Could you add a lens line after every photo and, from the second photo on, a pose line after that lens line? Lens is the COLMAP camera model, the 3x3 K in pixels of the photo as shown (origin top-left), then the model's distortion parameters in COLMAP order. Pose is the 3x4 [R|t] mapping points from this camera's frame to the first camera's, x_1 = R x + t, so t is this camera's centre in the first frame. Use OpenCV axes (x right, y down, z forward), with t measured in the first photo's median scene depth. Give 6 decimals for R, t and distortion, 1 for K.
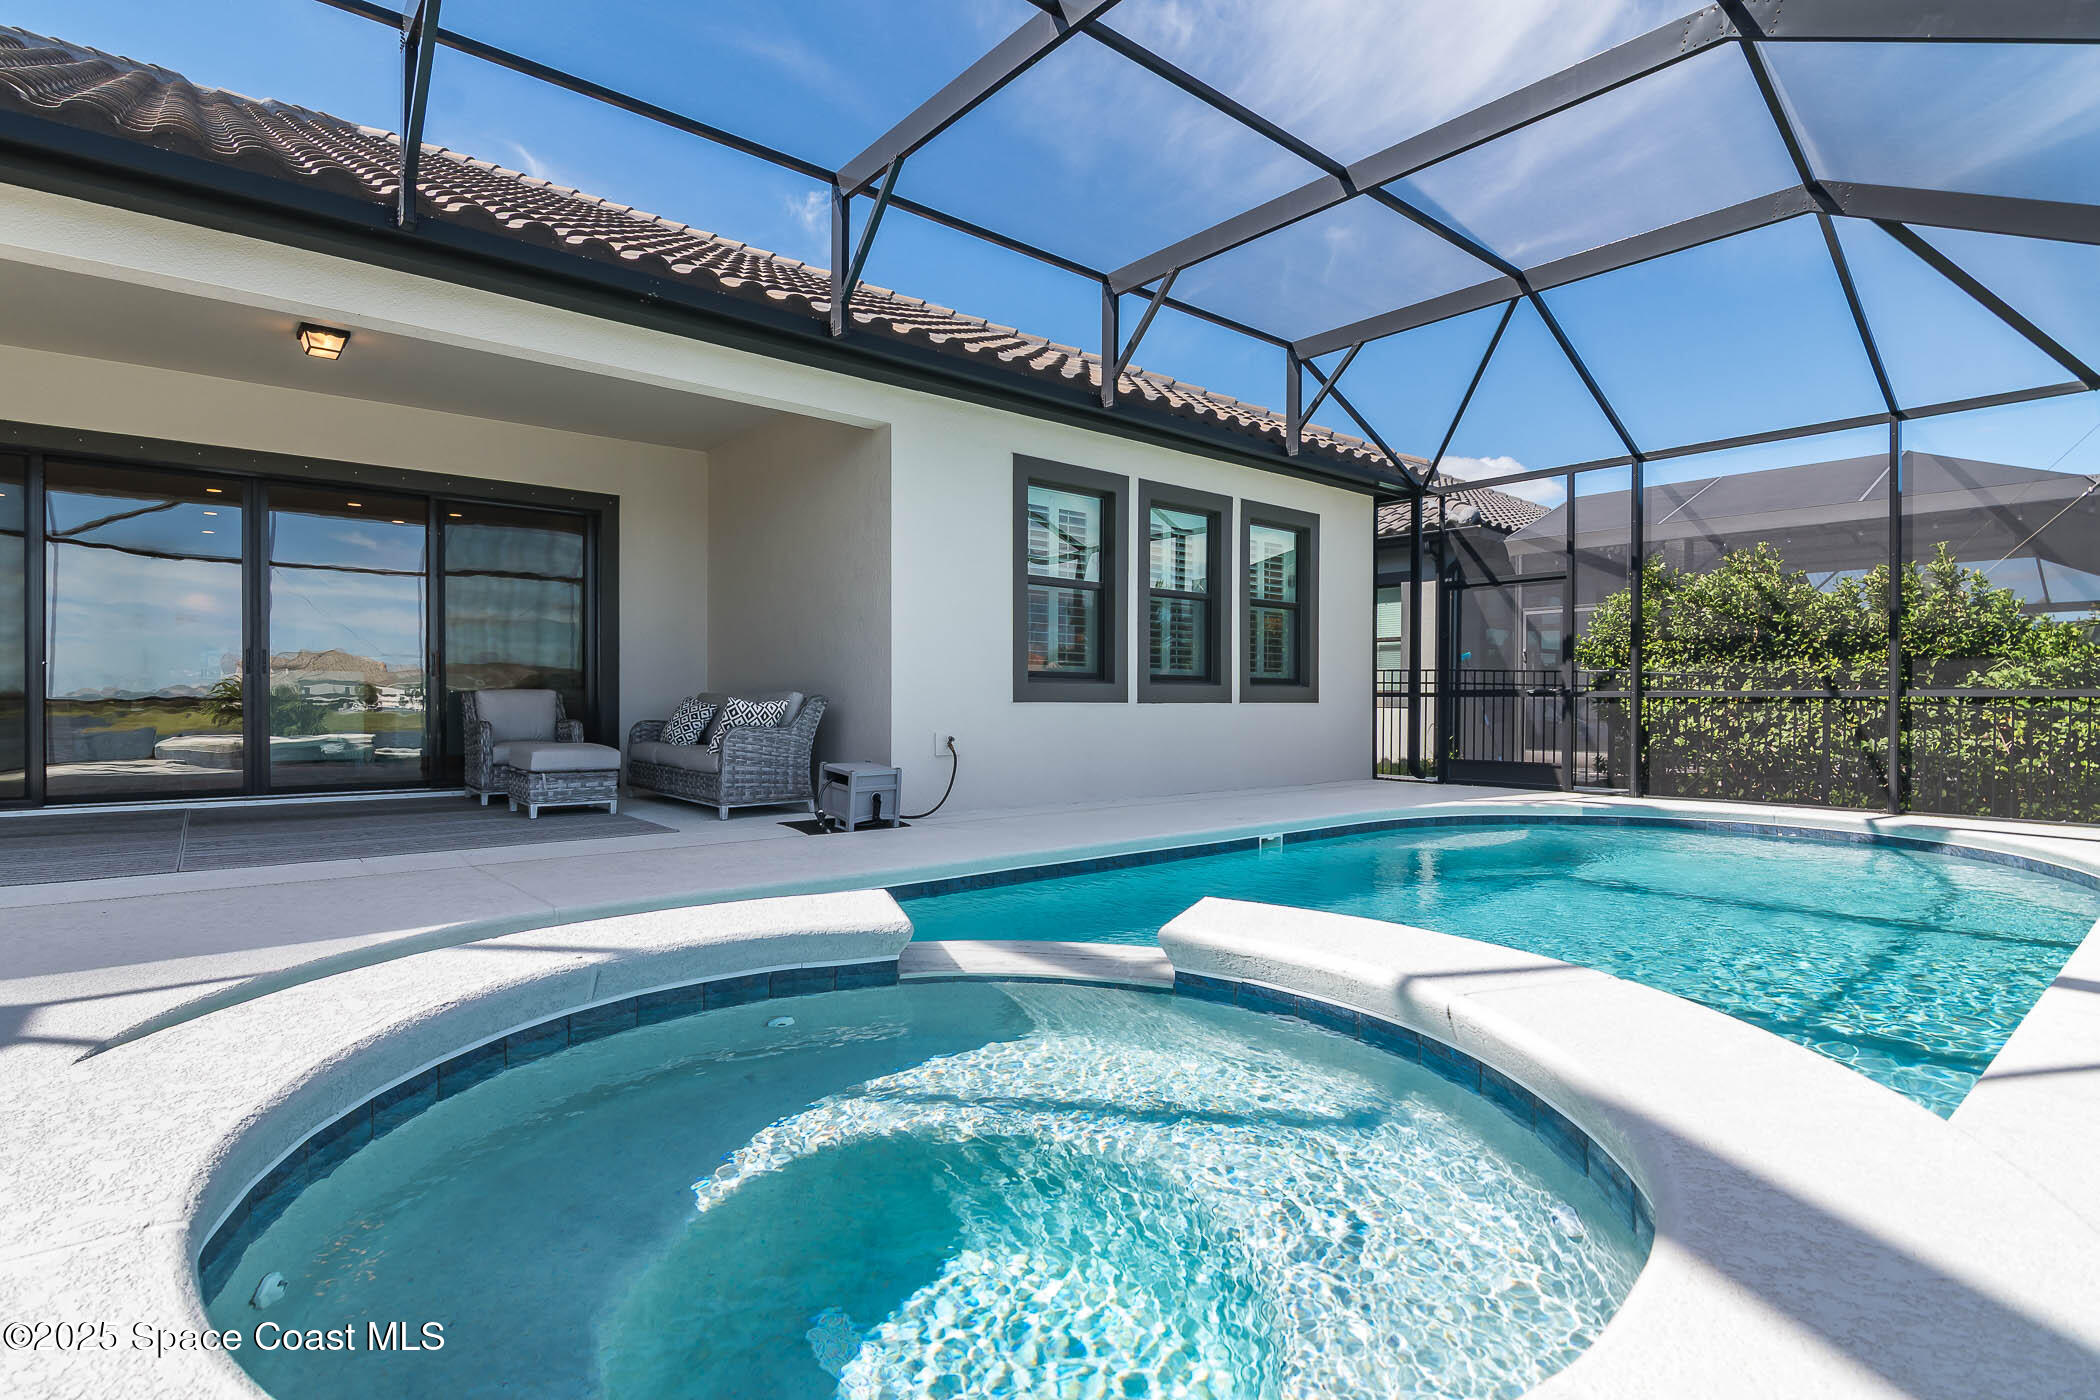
lens RADIAL K [[1023.7, 0, 1042.2], [0, 1023.7, 699.9], [0, 0, 1]] dist [0.001215, -0.000244]
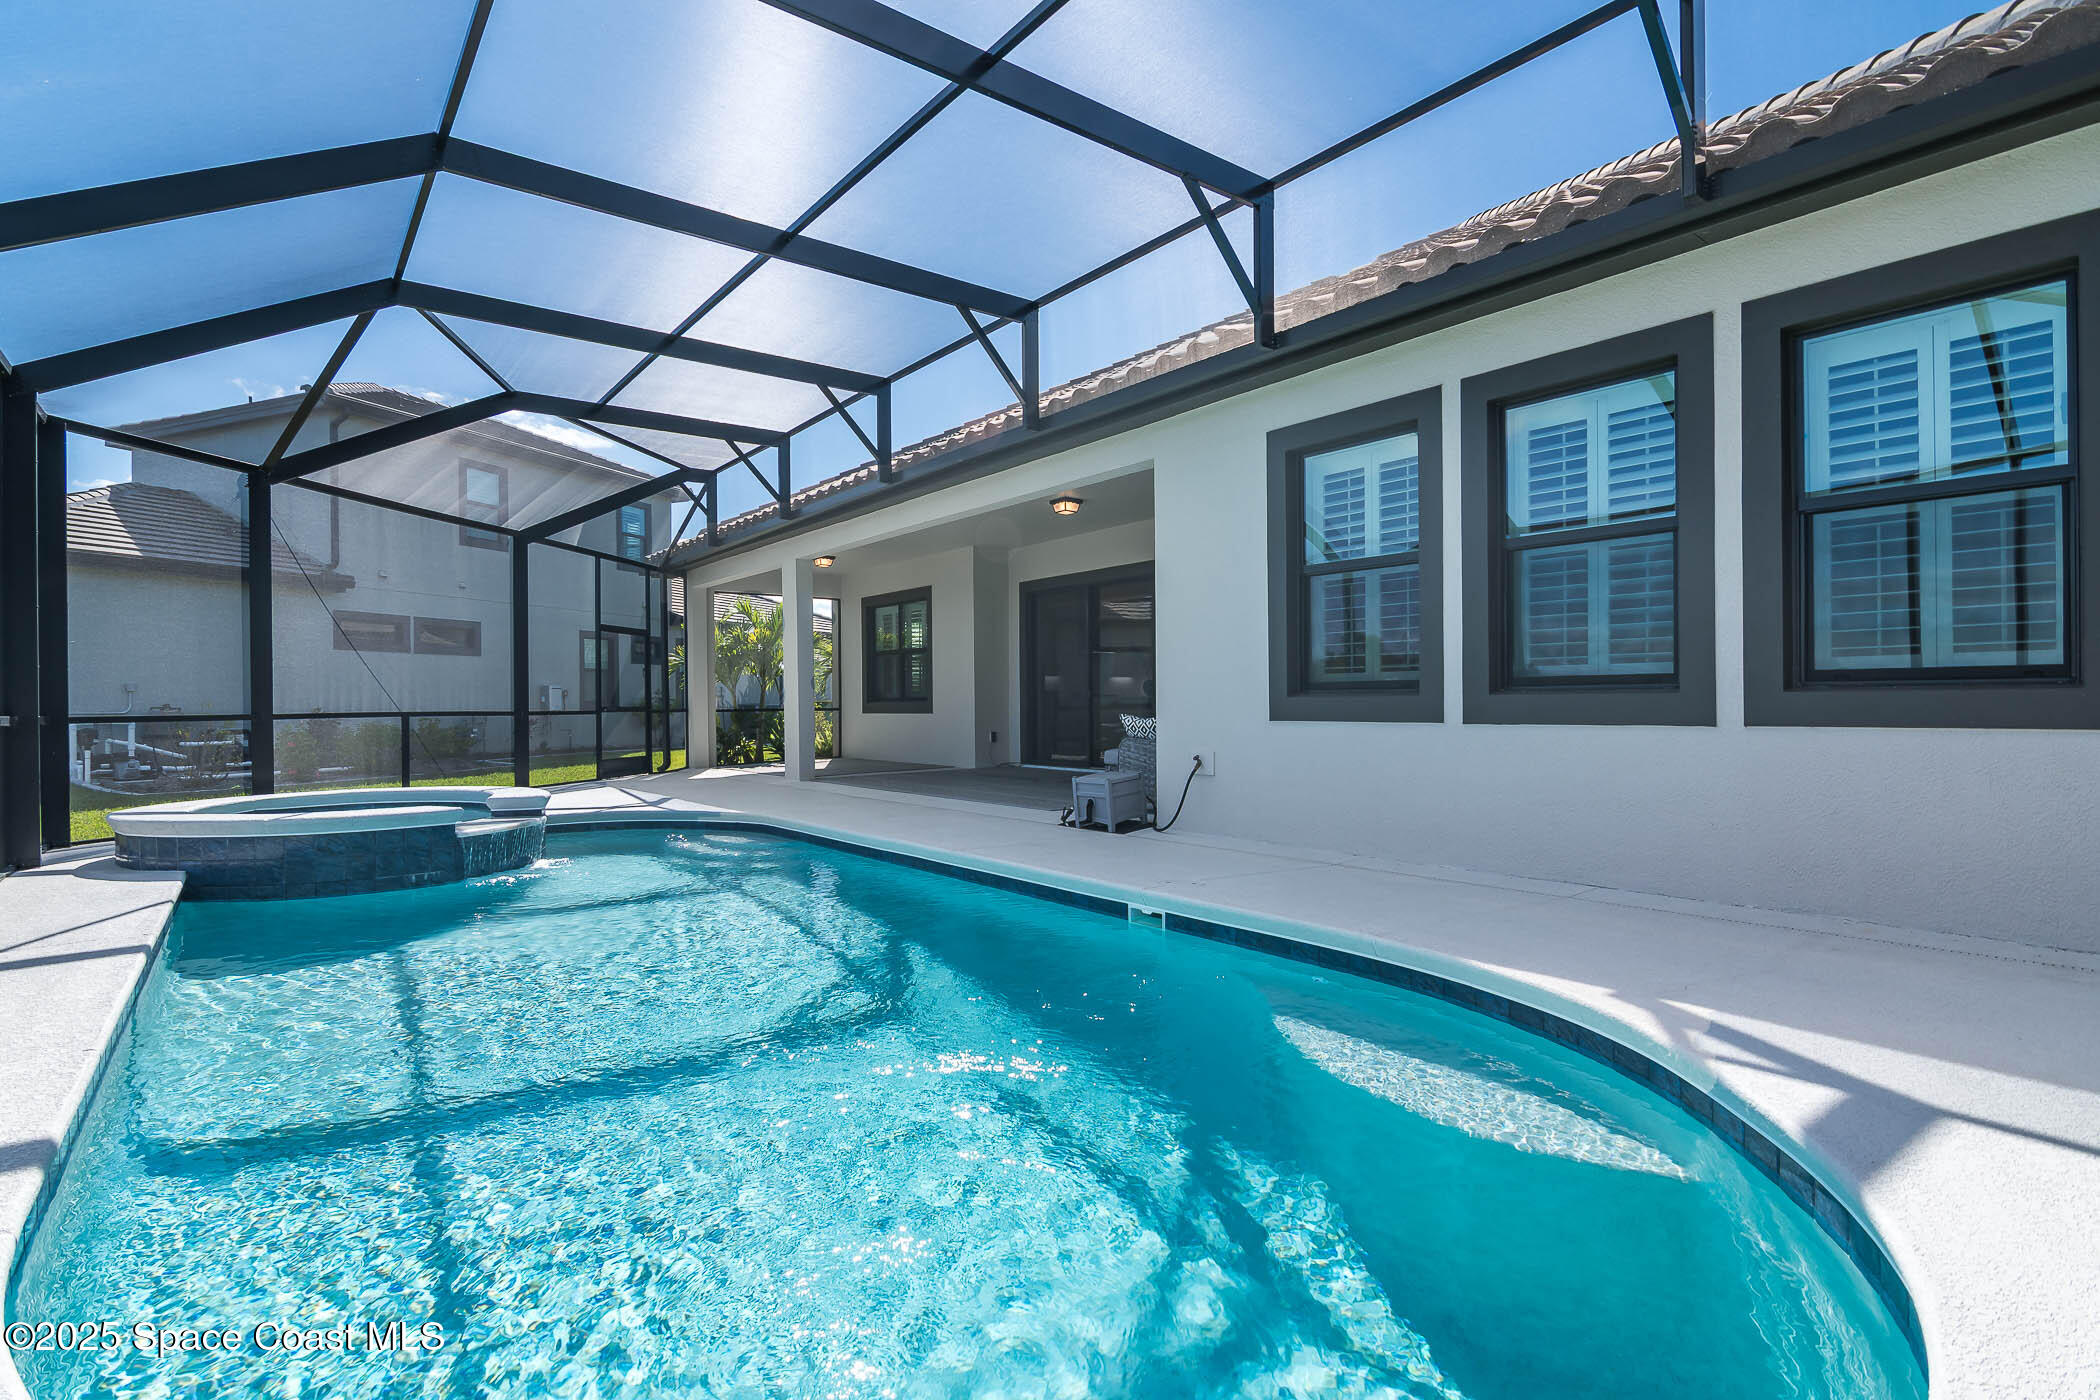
lens RADIAL K [[1023.7, 0, 1037.2], [0, 1023.7, 702.7], [0, 0, 1]] dist [0.001215, -0.000244]
pose [[-0.050035, -0.005525, -0.998732, 0.917446], [0.010246, 0.999929, -0.006045, -0.010125], [0.998695, -0.010536, -0.049975, 0.919994]]
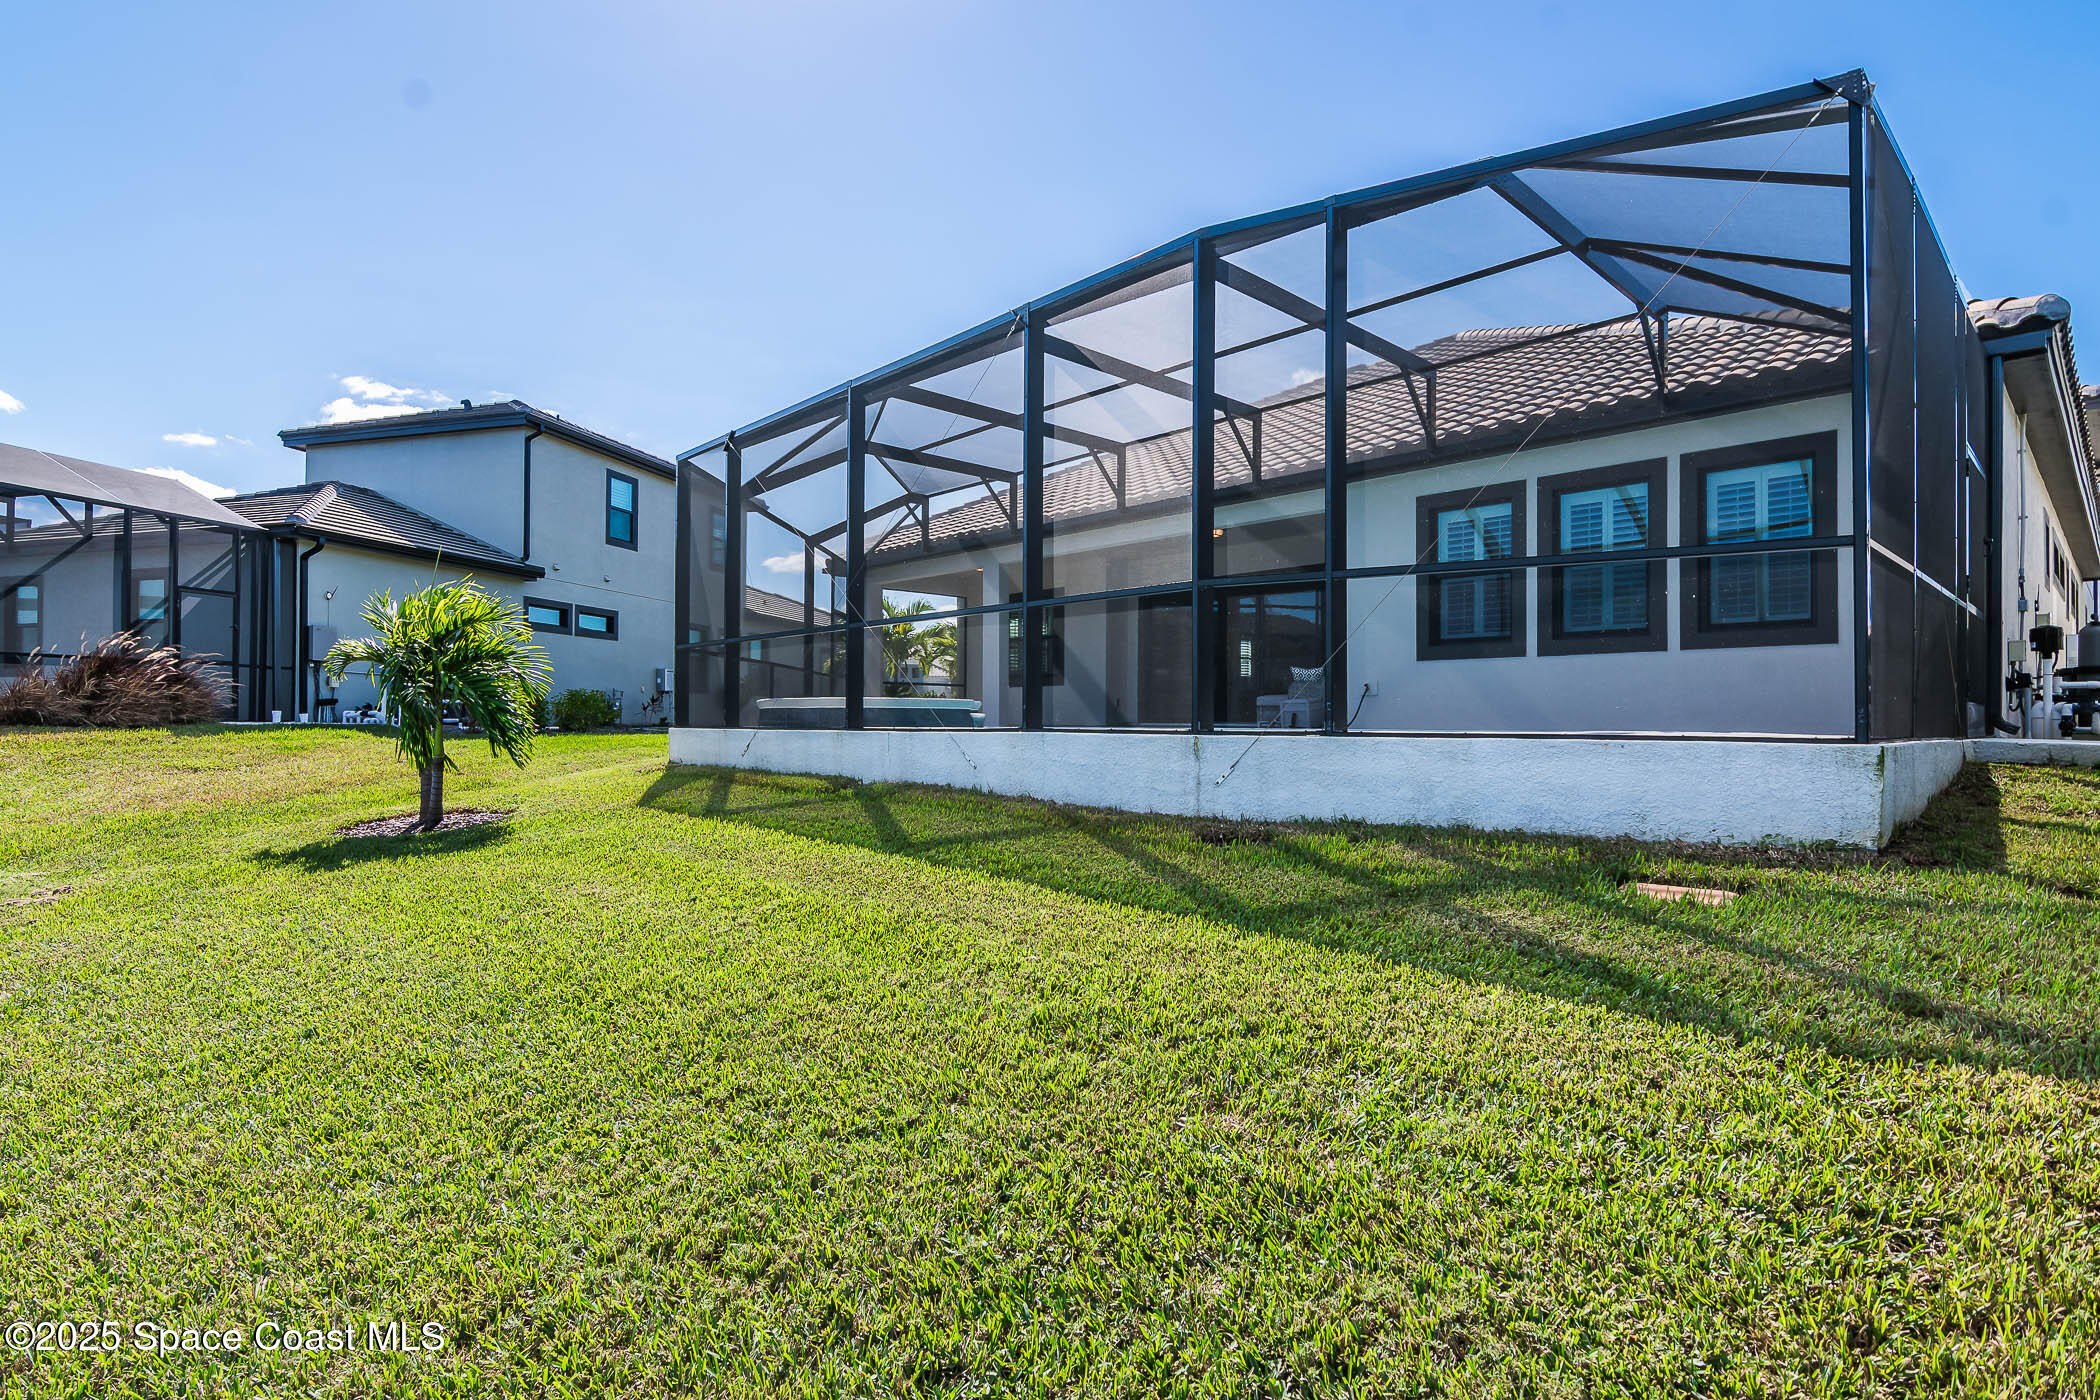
lens RADIAL K [[1023.7, 0, 1052.8], [0, 1023.7, 707.0], [0, 0, 1]] dist [0.001215, -0.000244]
pose [[0.060305, -0.019523, -0.997989, 1.583568], [0.002024, 0.999809, -0.019436, 0.108708], [0.998178, -0.000848, 0.060333, 0.399017]]
